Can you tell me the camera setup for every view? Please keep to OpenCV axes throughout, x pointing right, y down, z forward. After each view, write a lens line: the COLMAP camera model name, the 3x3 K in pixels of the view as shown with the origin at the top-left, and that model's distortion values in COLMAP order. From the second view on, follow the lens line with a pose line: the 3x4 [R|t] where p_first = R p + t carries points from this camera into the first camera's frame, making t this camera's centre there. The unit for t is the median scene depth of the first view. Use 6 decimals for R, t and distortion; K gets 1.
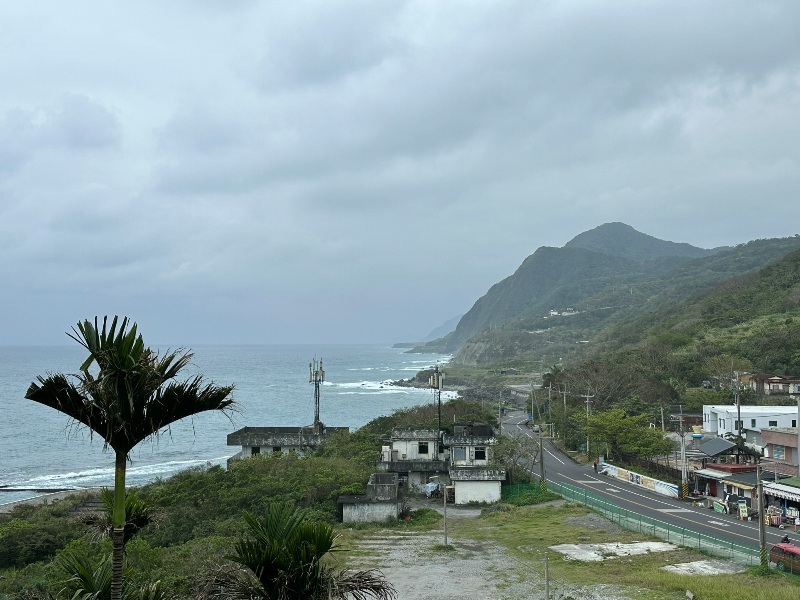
lens RADIAL K [[1008.4, 0, 401.7], [0, 1008.4, 298.4], [0, 0, 1]] dist [0.165615, 0.000000]
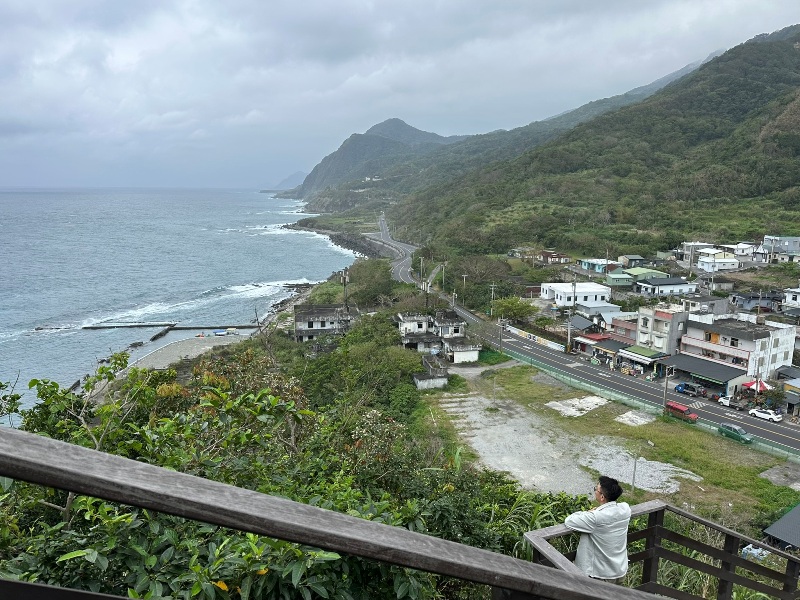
lens RADIAL K [[592.3, 0, 394.3], [0, 592.3, 301.7], [0, 0, 1]] dist [0.040190, -0.008319]
pose [[0.975858, -0.030168, 0.216313, -0.243980], [-0.020705, 0.973175, 0.229132, -0.127194], [-0.217423, -0.228079, 0.949056, 0.042725]]
